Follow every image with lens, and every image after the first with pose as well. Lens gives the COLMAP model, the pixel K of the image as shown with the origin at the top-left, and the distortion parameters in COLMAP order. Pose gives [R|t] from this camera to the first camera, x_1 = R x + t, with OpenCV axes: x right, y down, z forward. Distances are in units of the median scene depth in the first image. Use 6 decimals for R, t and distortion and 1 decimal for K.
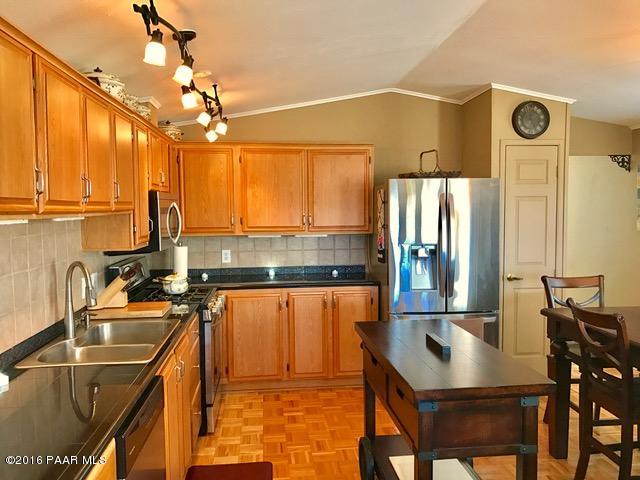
lens RADIAL K [[522.6, 0, 320.0], [0, 522.6, 240.0], [0, 0, 1]] dist [-0.001686, 0.000410]
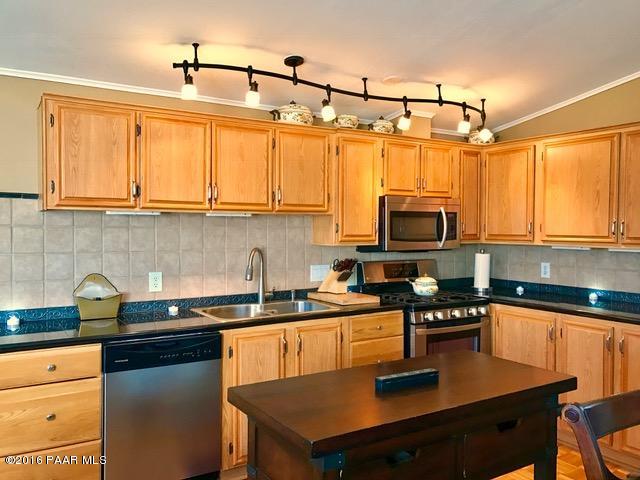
lens RADIAL K [[537.9, 0, 320.0], [0, 537.9, 240.0], [0, 0, 1]] dist [0.056877, 0.000796]
pose [[0.443883, 0.031024, -0.895548, 0.481941], [-0.067362, 0.997728, 0.001175, 0.005983], [0.893549, 0.059804, 0.444964, 0.285905]]
